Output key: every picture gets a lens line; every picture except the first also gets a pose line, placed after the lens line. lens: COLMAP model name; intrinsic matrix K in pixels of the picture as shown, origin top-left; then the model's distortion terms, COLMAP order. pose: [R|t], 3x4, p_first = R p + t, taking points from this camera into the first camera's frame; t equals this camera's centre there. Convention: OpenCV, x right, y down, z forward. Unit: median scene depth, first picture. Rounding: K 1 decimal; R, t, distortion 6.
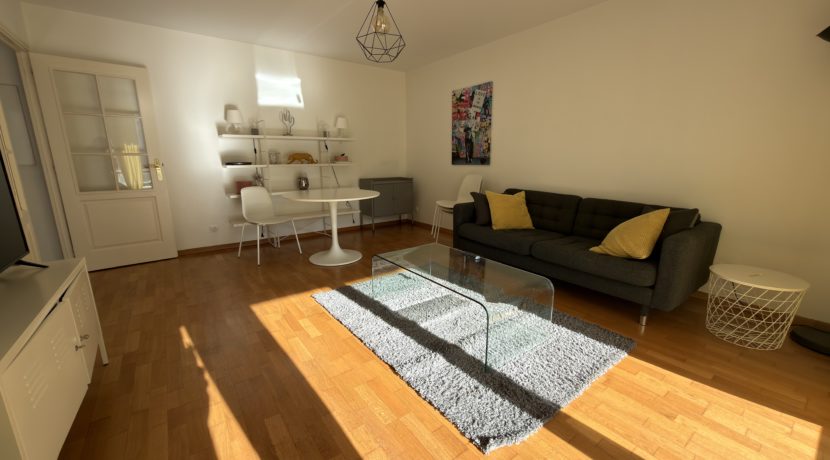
lens RADIAL K [[329.8, 0, 419.7], [0, 329.8, 226.9], [0, 0, 1]] dist [0.000867, -0.000172]
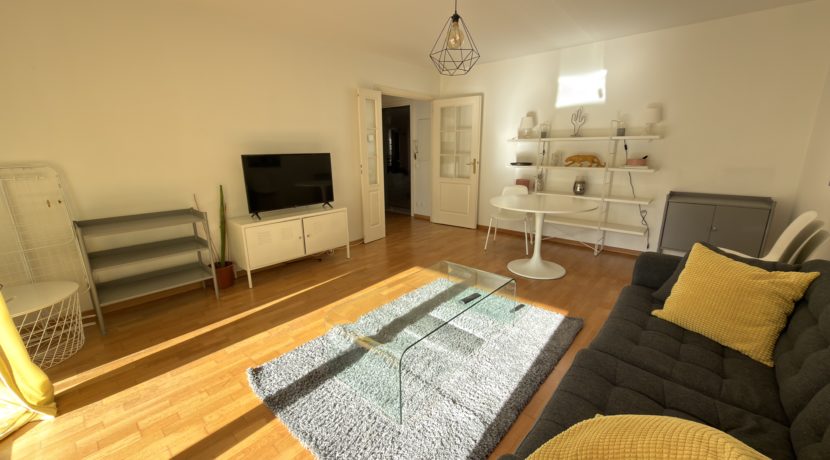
lens RADIAL K [[329.8, 0, 419.3], [0, 329.8, 233.8], [0, 0, 1]] dist [0.000867, -0.000172]
pose [[0.202644, 0.247396, -0.947486, 0.490967], [-0.196615, 0.958137, 0.208126, -0.119141], [0.959311, 0.144114, 0.242803, 0.383548]]
